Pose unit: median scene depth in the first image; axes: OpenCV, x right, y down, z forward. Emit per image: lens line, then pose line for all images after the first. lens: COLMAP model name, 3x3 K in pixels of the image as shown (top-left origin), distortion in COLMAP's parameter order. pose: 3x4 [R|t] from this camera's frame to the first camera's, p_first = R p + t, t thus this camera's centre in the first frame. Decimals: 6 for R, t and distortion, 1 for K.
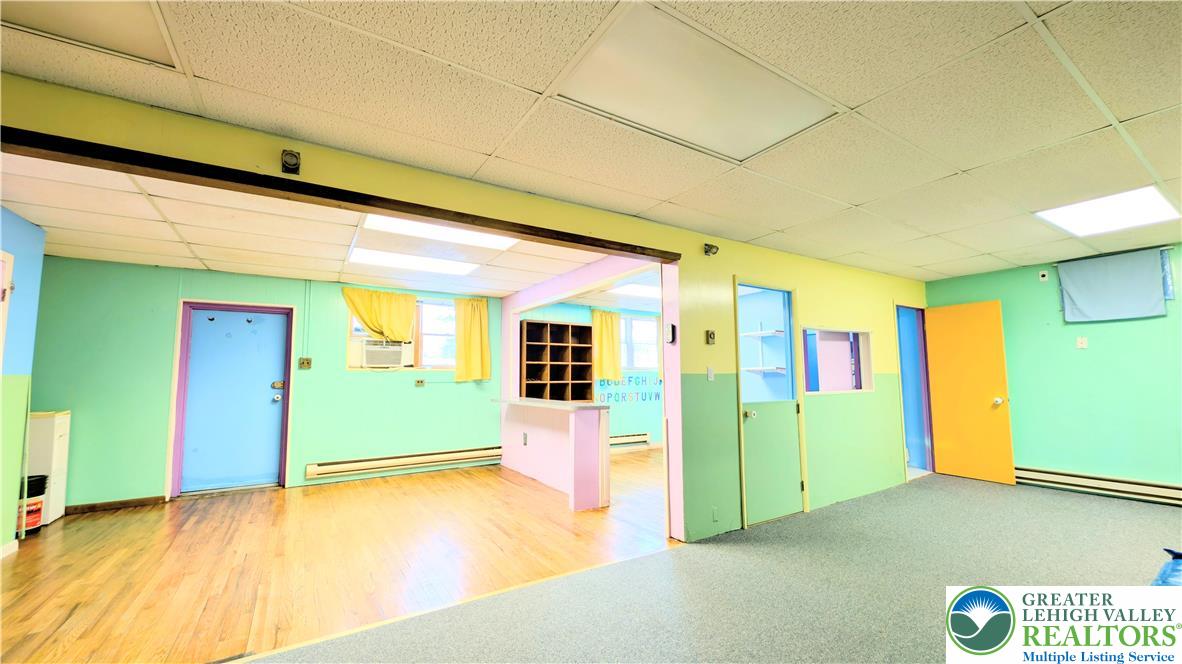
lens RADIAL K [[455.8, 0, 590.0], [0, 455.8, 336.0], [0, 0, 1]] dist [0.007006, -0.000428]
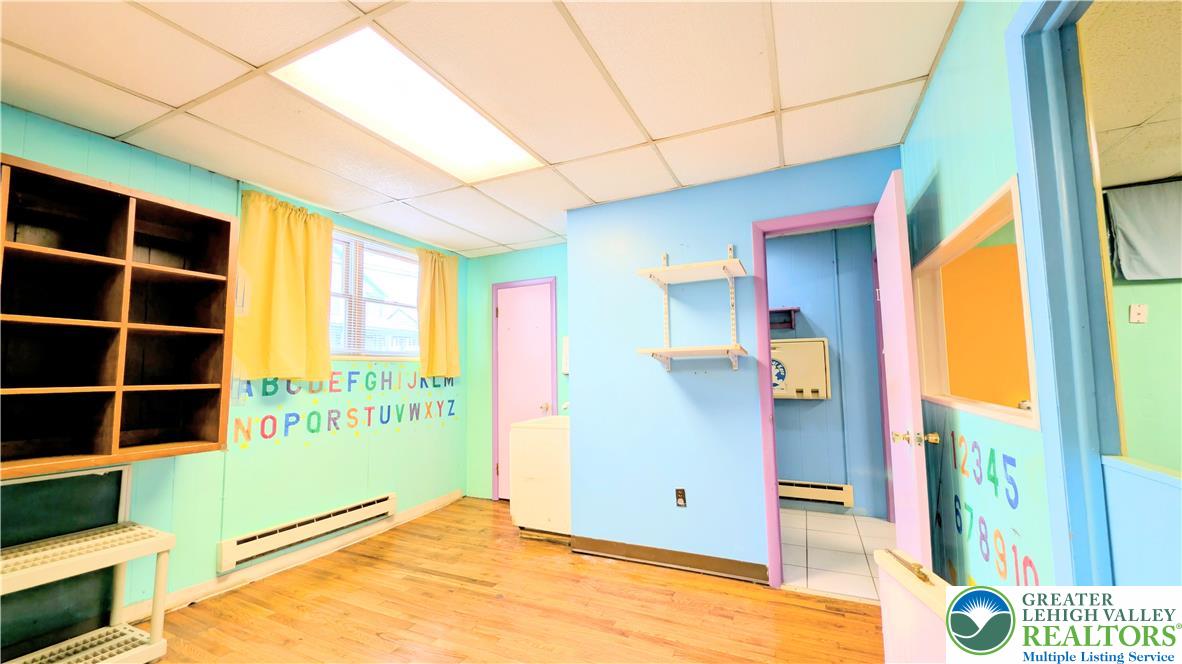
lens RADIAL K [[455.8, 0, 589.9], [0, 455.8, 339.8], [0, 0, 1]] dist [0.007006, -0.000428]
pose [[0.841899, 0.033650, 0.538585, 0.049164], [-0.041902, 0.999117, 0.003076, 0.055015], [-0.538006, -0.025157, 0.842566, 0.580891]]
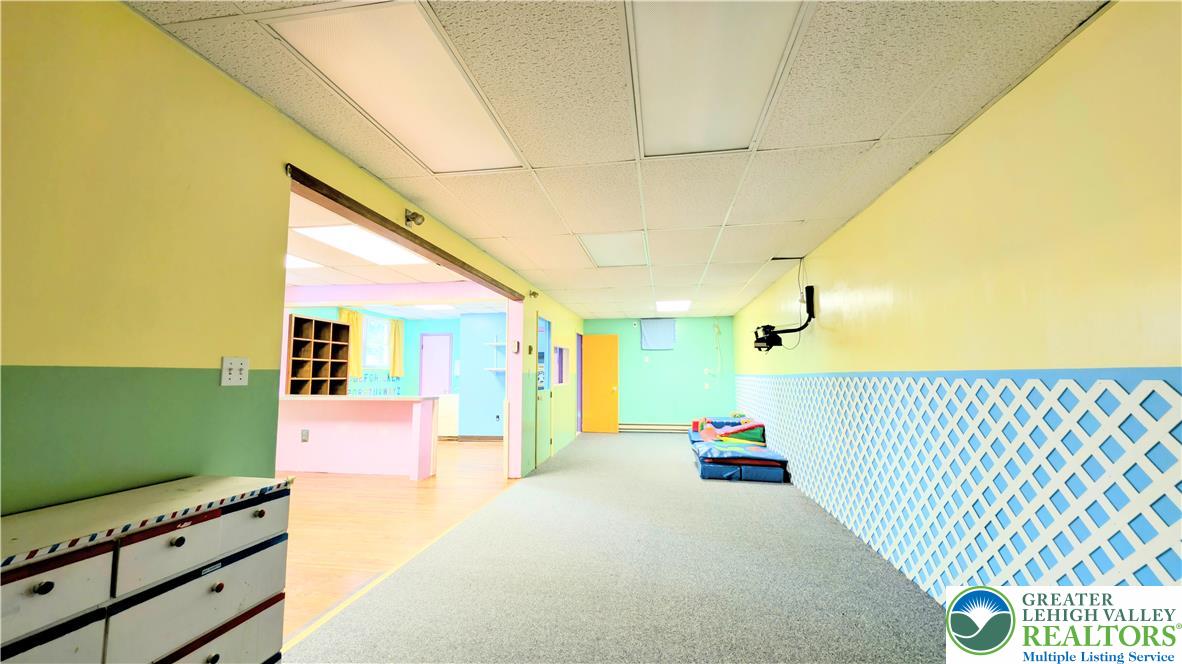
lens RADIAL K [[455.8, 0, 587.3], [0, 455.8, 334.0], [0, 0, 1]] dist [0.007006, -0.000428]
pose [[0.664767, 0.074778, 0.743299, -0.418004], [-0.075519, 0.996607, -0.032722, -0.008110], [-0.743224, -0.034381, 0.668158, -0.106502]]
